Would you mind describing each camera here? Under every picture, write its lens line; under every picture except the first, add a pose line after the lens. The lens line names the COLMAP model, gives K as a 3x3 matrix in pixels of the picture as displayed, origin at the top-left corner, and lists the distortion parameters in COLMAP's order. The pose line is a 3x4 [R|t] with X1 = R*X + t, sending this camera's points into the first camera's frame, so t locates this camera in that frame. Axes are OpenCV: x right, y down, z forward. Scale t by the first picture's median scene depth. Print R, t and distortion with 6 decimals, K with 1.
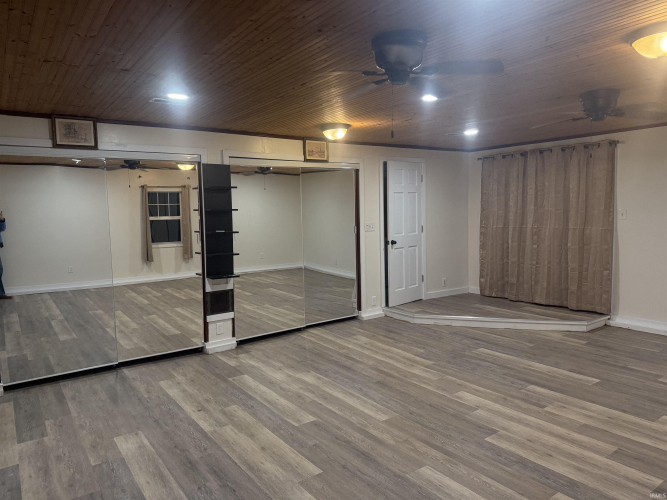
lens RADIAL K [[468.8, 0, 333.7], [0, 468.8, 248.2], [0, 0, 1]] dist [-0.004847, -0.006720]
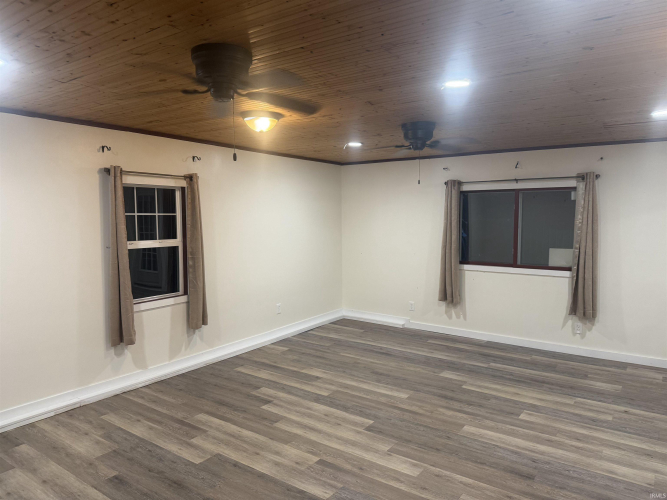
lens RADIAL K [[468.8, 0, 333.7], [0, 468.8, 248.8], [0, 0, 1]] dist [-0.004847, -0.006720]
pose [[-0.946069, 0.052292, -0.319718, 0.727257], [-0.000341, 0.986726, 0.162396, -0.210389], [0.323966, 0.153747, -0.933493, 1.880523]]
